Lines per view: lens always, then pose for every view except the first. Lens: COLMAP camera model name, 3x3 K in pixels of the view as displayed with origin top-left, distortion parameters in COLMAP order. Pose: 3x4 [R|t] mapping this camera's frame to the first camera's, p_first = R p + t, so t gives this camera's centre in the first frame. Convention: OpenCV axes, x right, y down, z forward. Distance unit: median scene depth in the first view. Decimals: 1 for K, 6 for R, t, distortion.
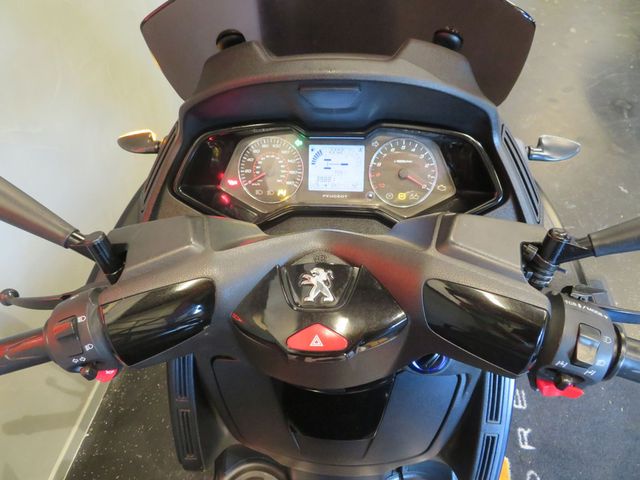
lens RADIAL K [[457.1, 0, 319.2], [0, 457.1, 240.4], [0, 0, 1]] dist [0.002771, 0.000102]
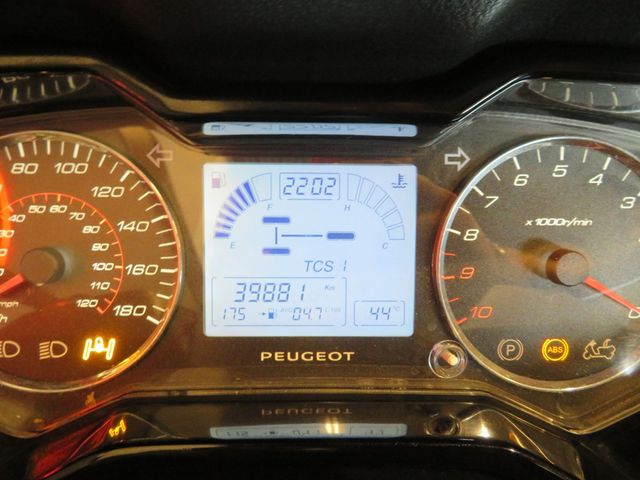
lens RADIAL K [[457.1, 0, 319.7], [0, 457.1, 240.4], [0, 0, 1]] dist [0.002771, 0.000102]
pose [[0.987379, -0.020794, 0.157004, 0.001609], [0.039226, 0.992564, -0.115230, -0.132717], [-0.153440, 0.119935, 0.980853, 0.735817]]
